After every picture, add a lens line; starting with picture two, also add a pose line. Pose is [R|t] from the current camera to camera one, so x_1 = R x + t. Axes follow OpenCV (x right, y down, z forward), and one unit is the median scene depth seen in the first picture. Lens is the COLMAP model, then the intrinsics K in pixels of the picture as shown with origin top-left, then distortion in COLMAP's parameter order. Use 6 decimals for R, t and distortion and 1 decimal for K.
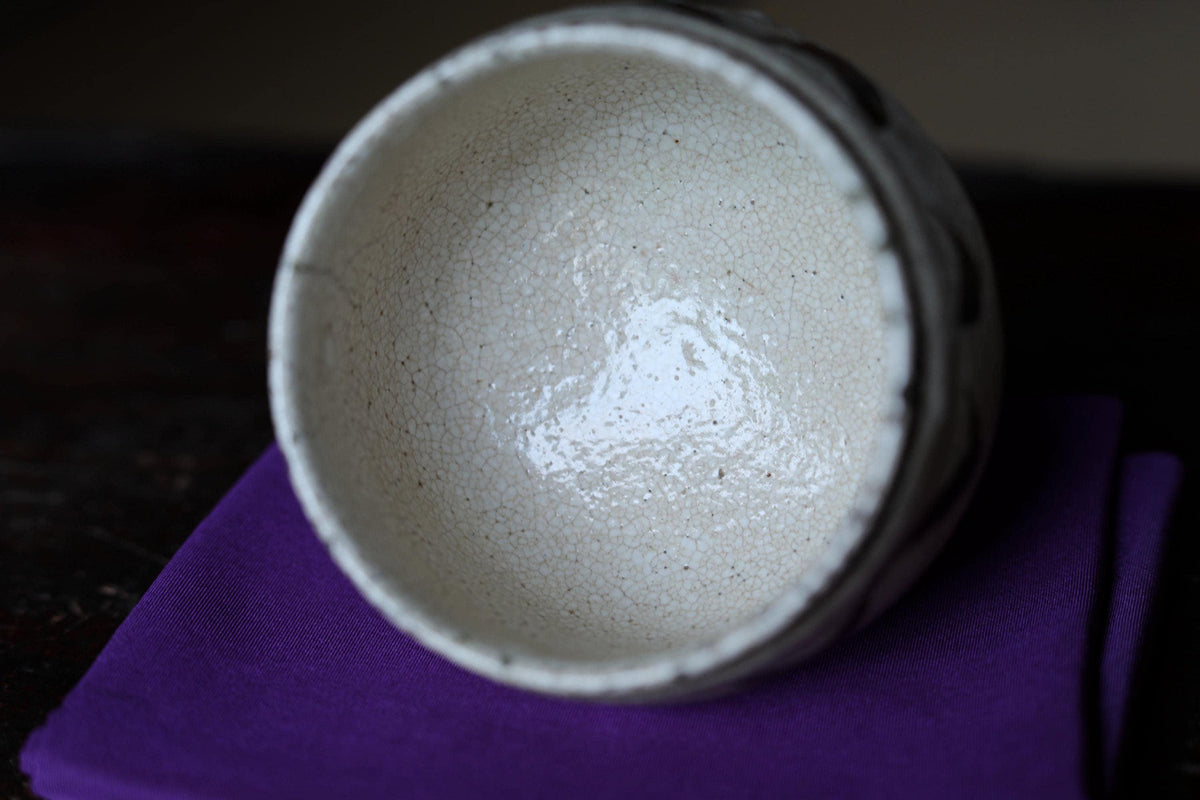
lens RADIAL K [[2082.2, 0, 600.0], [0, 2082.2, 400.0], [0, 0, 1]] dist [-0.220889, 0.108414]
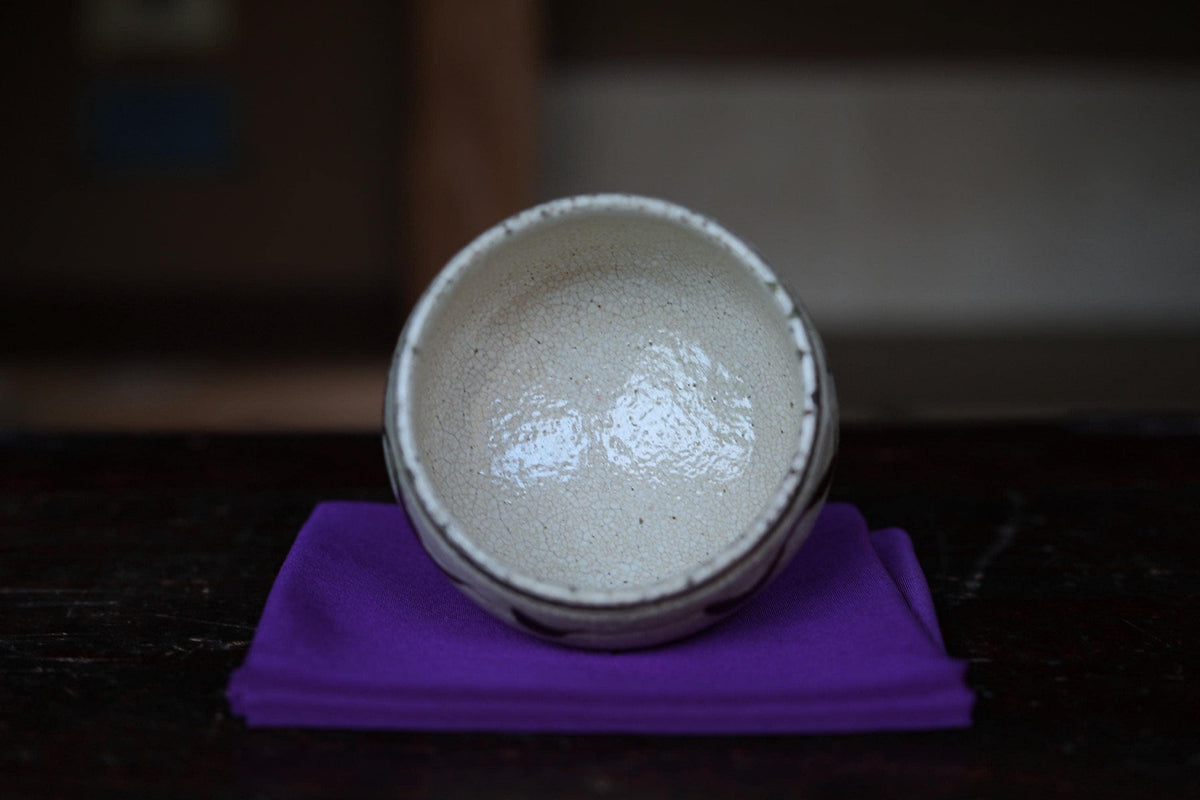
lens RADIAL K [[2082.2, 0, 600.0], [0, 2082.2, 400.0], [0, 0, 1]] dist [-0.220889, 0.108414]
pose [[0.955239, -0.004498, 0.295802, -0.414063], [0.082783, 0.964004, -0.252674, 0.328301], [-0.284018, 0.265851, 0.921226, -0.400469]]
